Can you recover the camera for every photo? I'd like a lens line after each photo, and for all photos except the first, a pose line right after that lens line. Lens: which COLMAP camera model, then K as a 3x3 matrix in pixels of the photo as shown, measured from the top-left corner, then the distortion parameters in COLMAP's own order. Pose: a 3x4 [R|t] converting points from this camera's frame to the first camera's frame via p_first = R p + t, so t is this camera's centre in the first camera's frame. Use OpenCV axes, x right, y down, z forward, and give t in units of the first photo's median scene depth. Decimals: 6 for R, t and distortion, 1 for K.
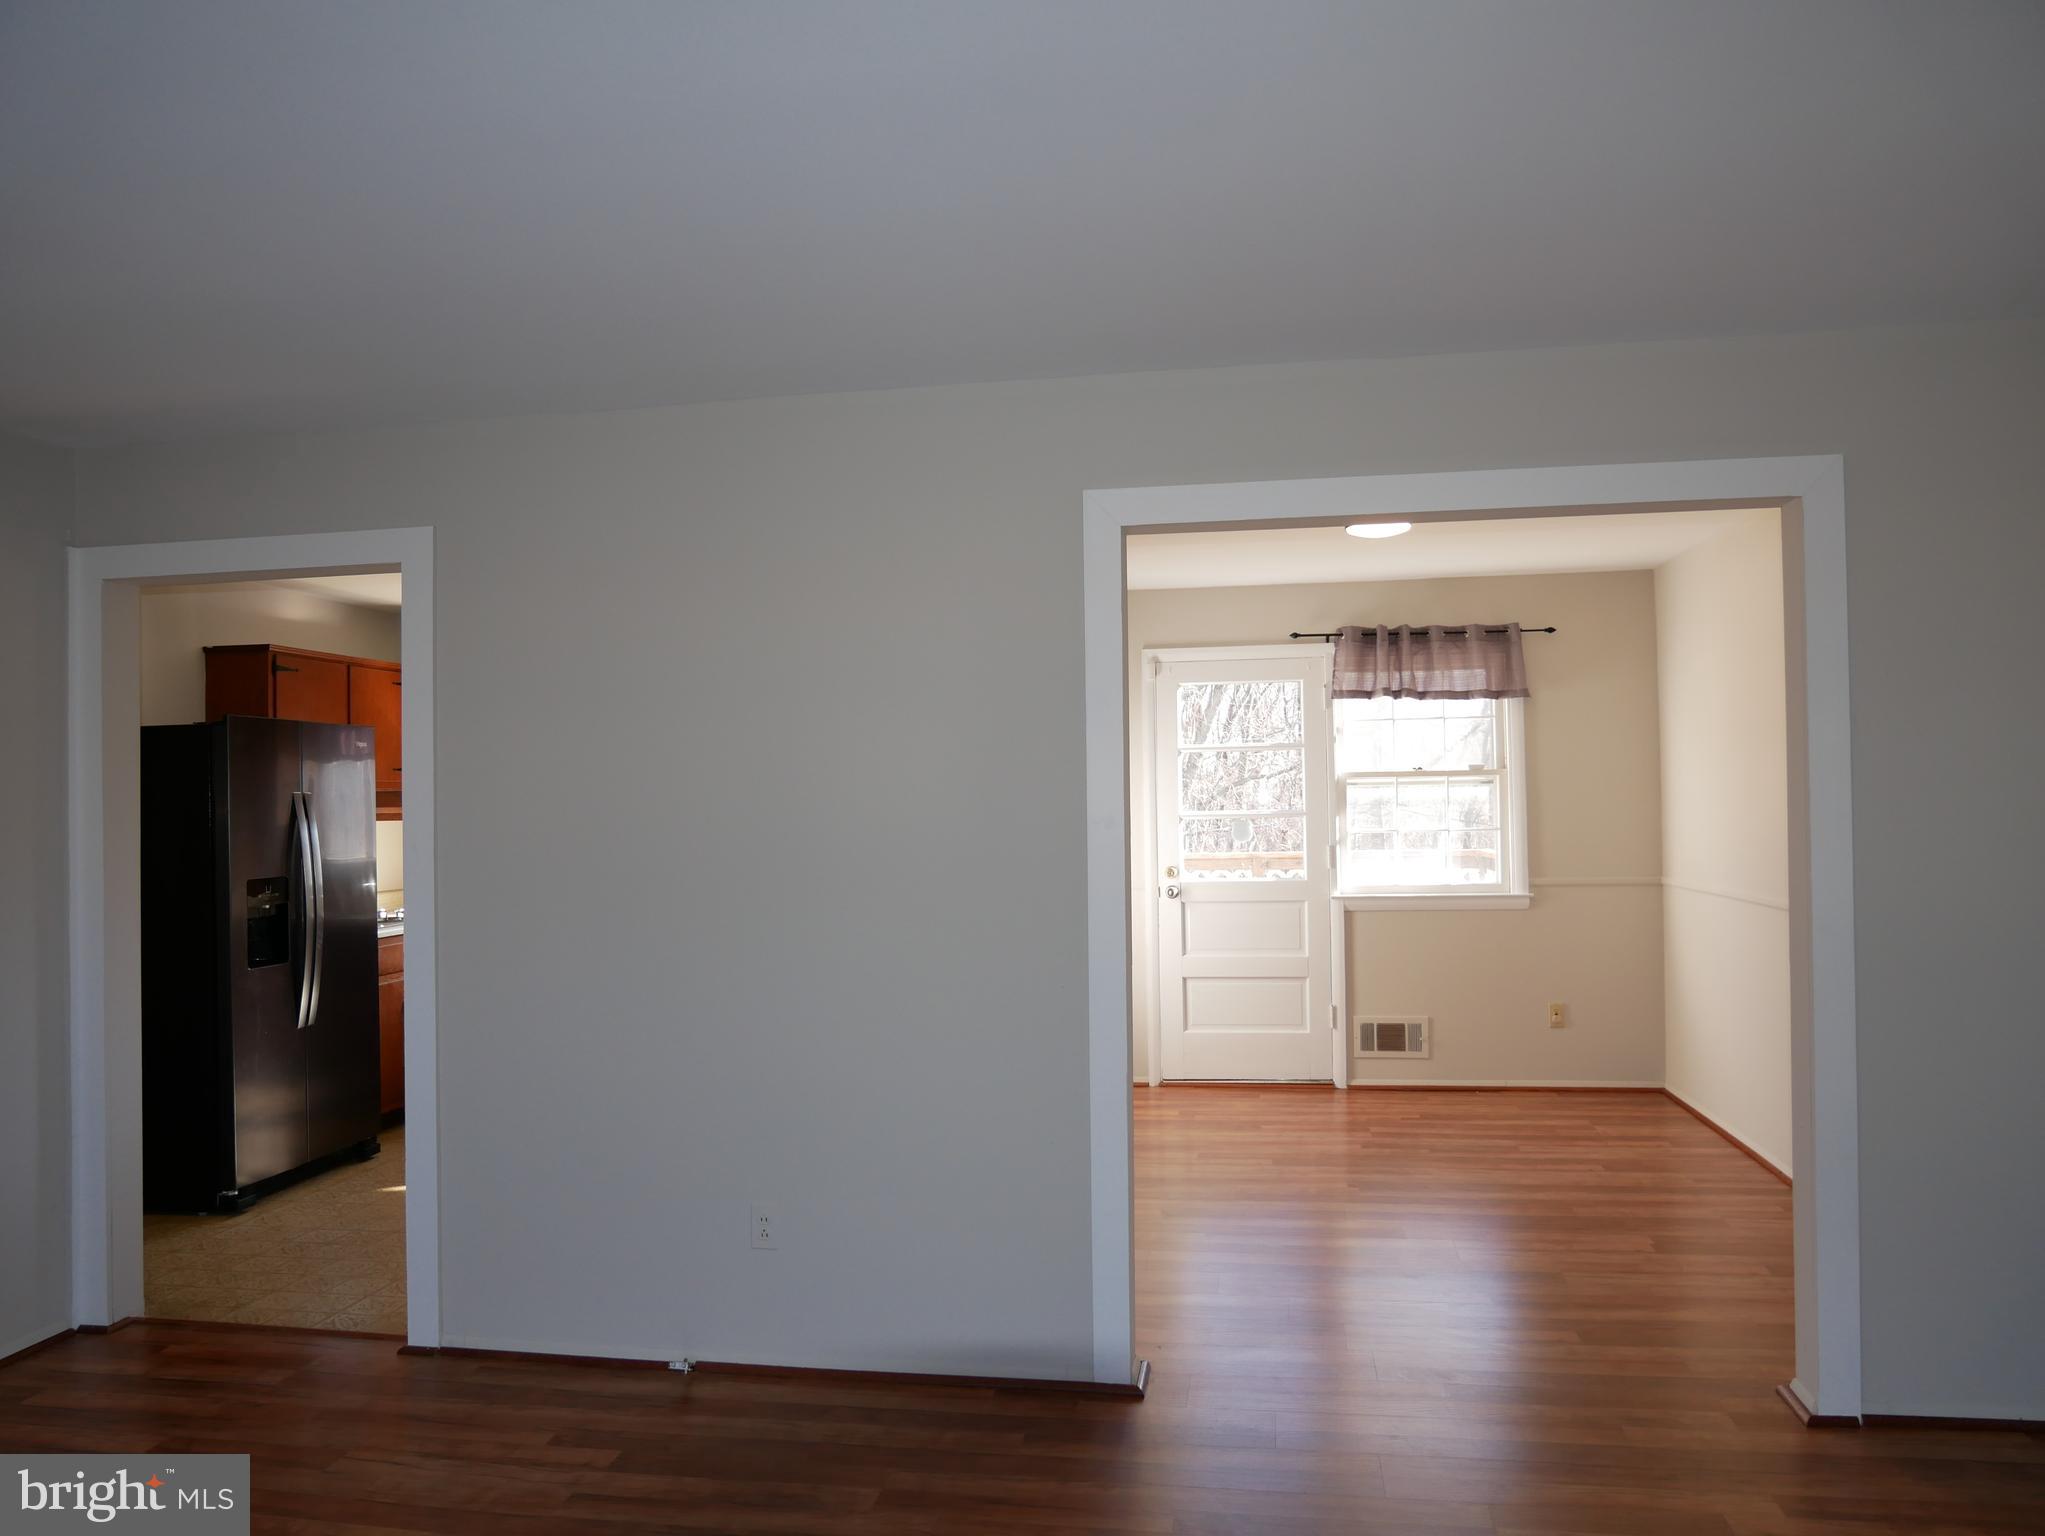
lens RADIAL K [[1450.4, 0, 1022.5], [0, 1450.4, 768.0], [0, 0, 1]] dist [-0.054143, 0.025209]
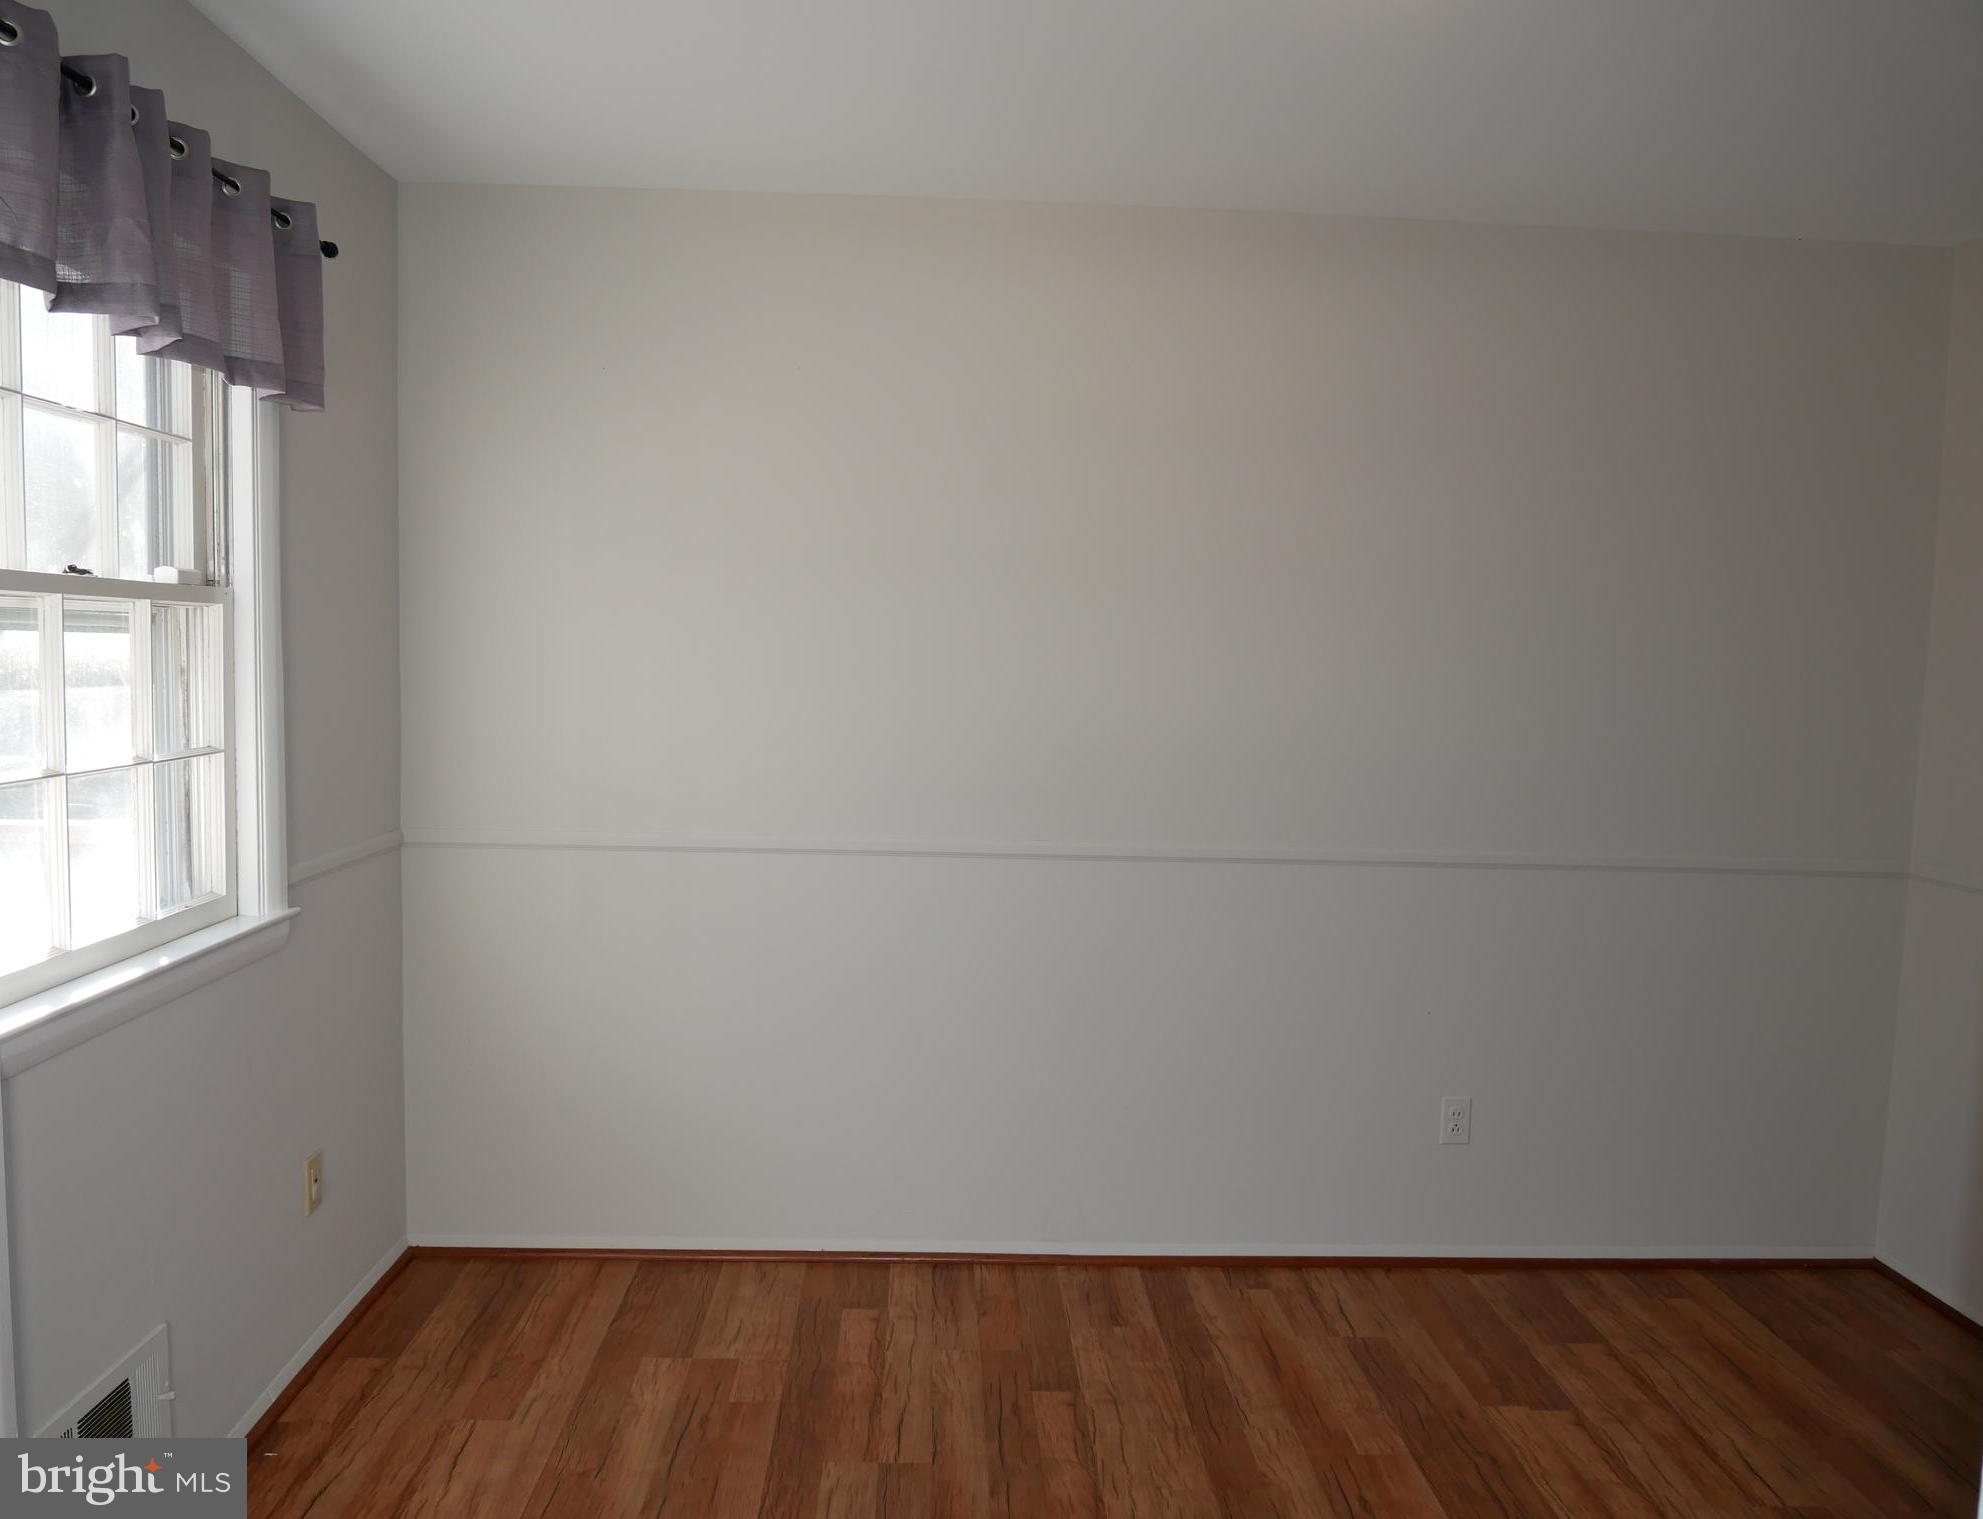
lens RADIAL K [[1460.8, 0, 991.5], [0, 1460.8, 759.5], [0, 0, 1]] dist [-0.022967, -0.001075]
pose [[-0.221059, -0.065977, 0.973026, -0.077629], [-0.060027, 0.996738, 0.053947, 0.013110], [-0.973411, -0.046482, -0.224298, 0.890418]]
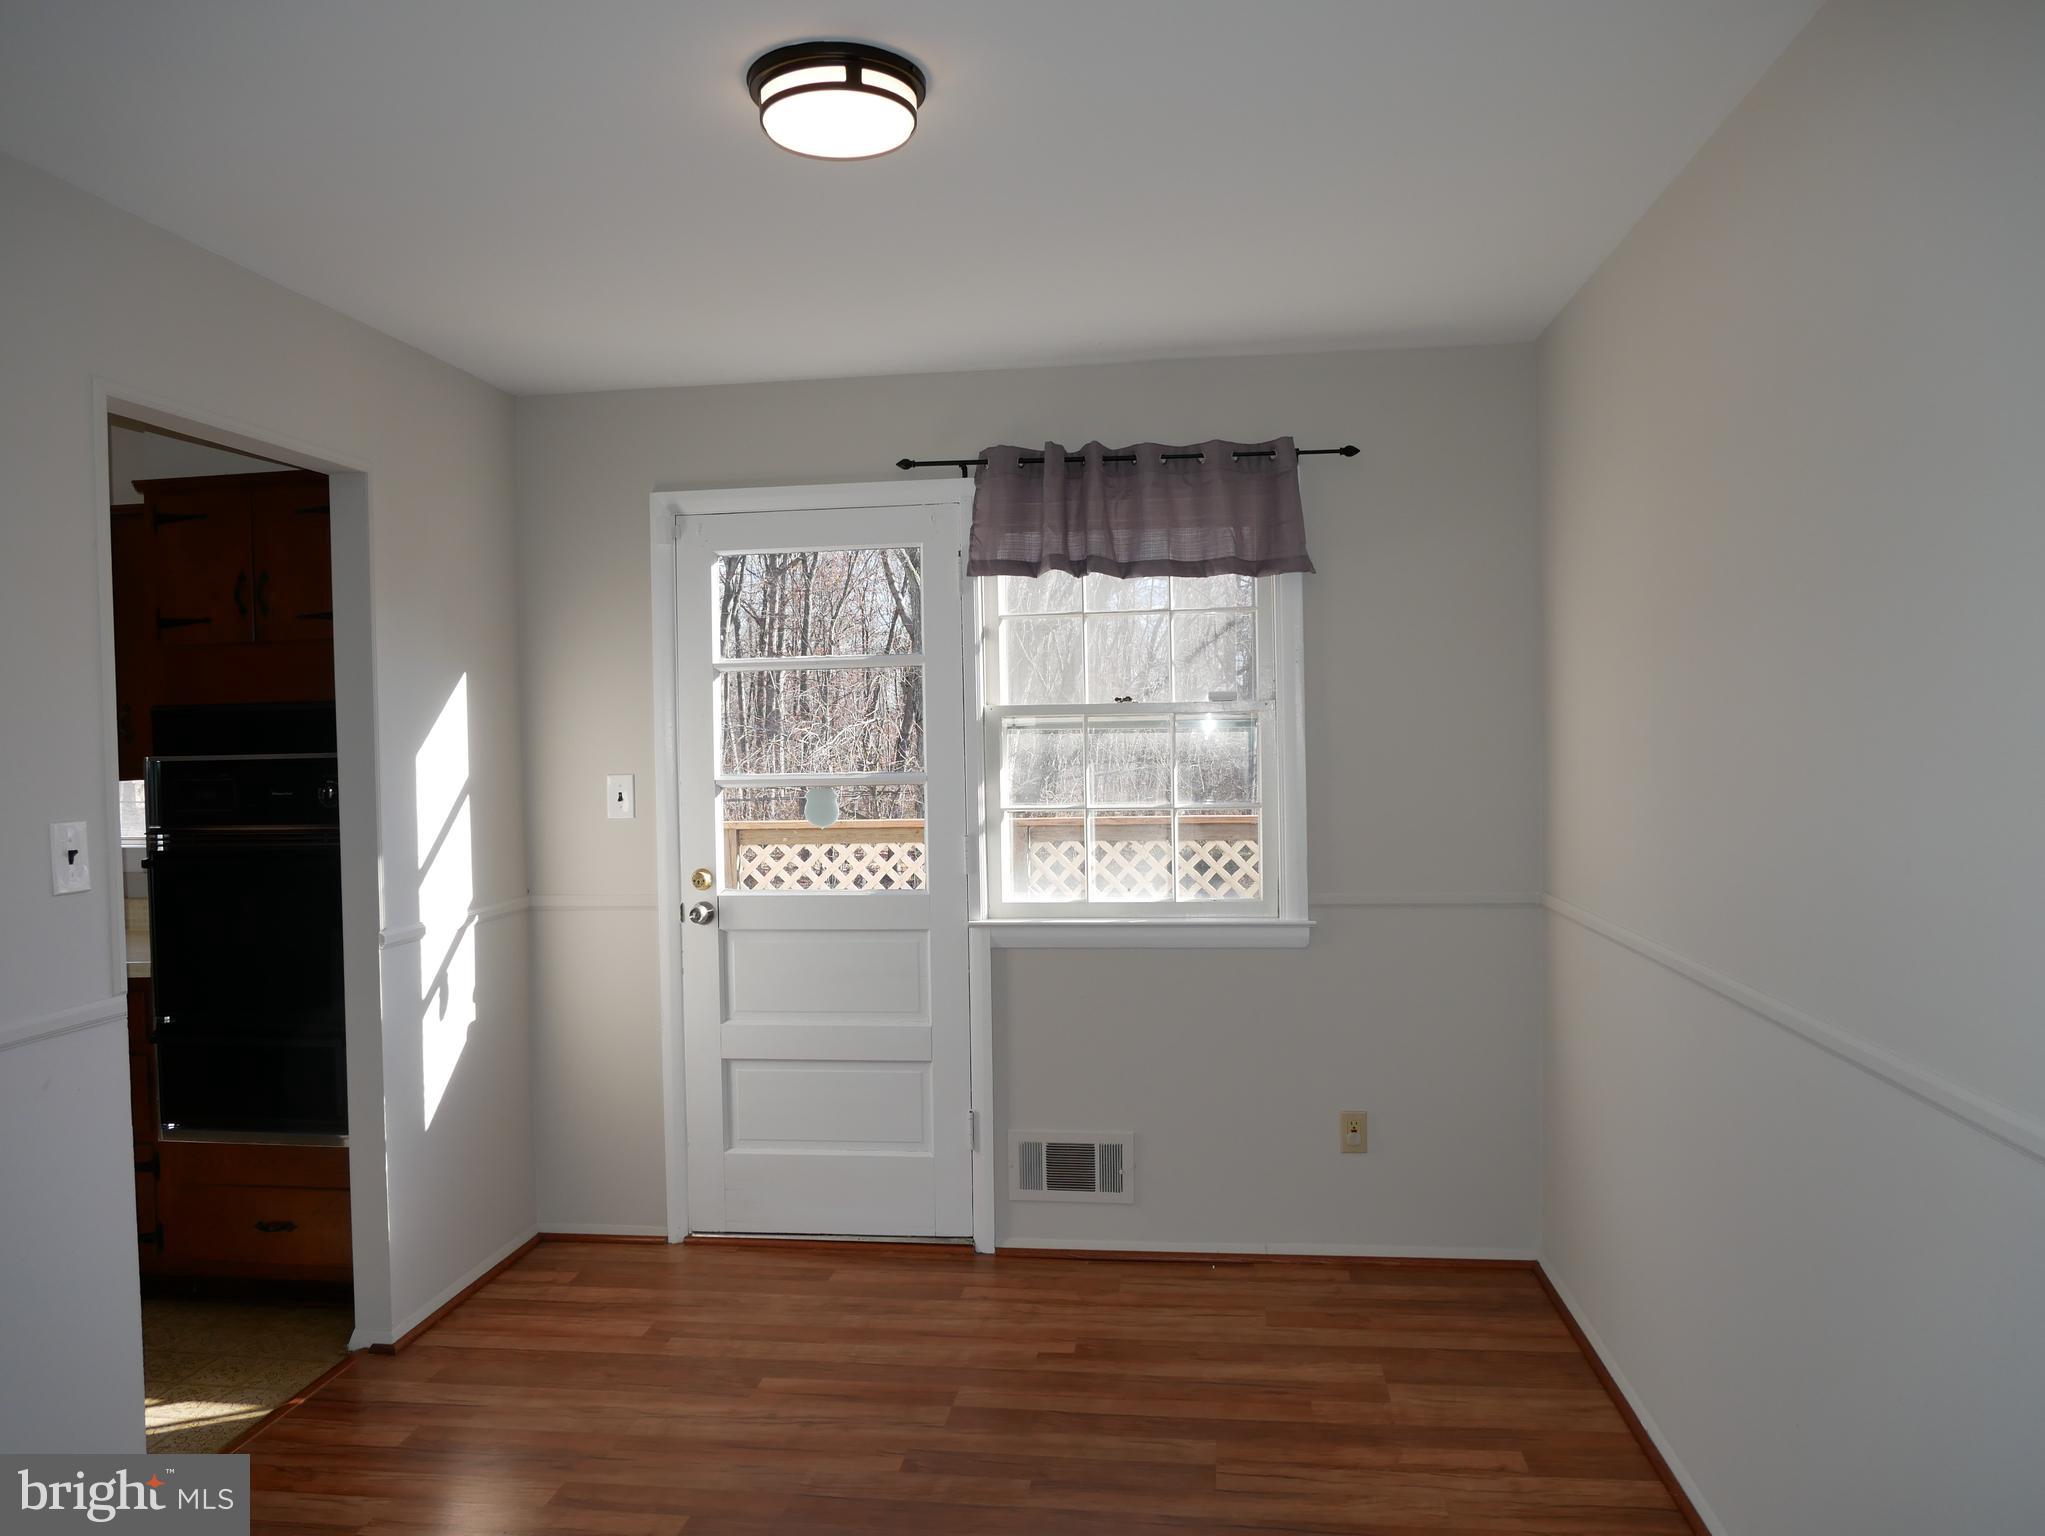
lens RADIAL K [[1464.1, 0, 1022.5], [0, 1464.1, 768.0], [0, 0, 1]] dist [-0.048289, 0.027624]
pose [[0.999250, -0.003035, 0.038596, 0.213913], [0.001181, 0.998848, 0.047965, -0.000184], [-0.038698, -0.047883, 0.998103, 0.427118]]
